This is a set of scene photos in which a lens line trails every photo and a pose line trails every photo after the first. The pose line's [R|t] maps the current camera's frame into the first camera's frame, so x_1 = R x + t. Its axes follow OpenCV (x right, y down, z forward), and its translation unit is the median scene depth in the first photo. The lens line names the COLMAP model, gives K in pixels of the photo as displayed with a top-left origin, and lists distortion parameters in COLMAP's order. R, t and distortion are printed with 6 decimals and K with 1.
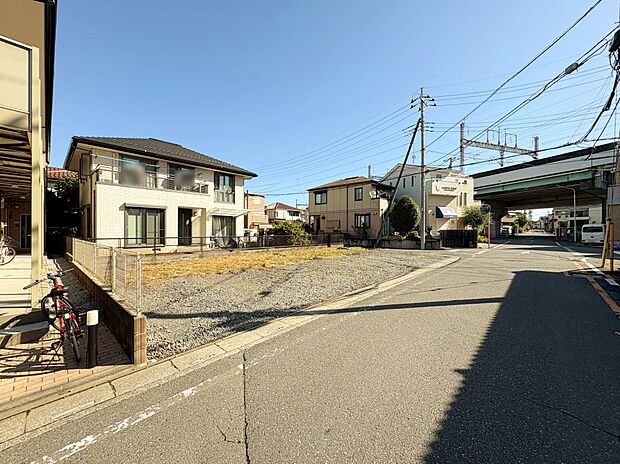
lens RADIAL K [[244.1, 0, 297.4], [0, 244.1, 240.3], [0, 0, 1]] dist [0.002020, -0.000782]
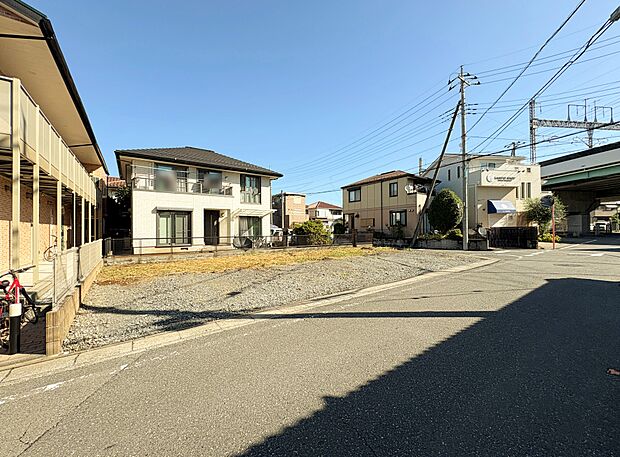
lens RADIAL K [[244.1, 0, 300.6], [0, 244.1, 239.8], [0, 0, 1]] dist [0.002020, -0.000782]
pose [[0.980377, -0.001788, -0.197122, 0.114899], [0.002251, 0.999995, 0.002122, -0.001781], [0.197117, -0.002524, 0.980377, 0.024918]]
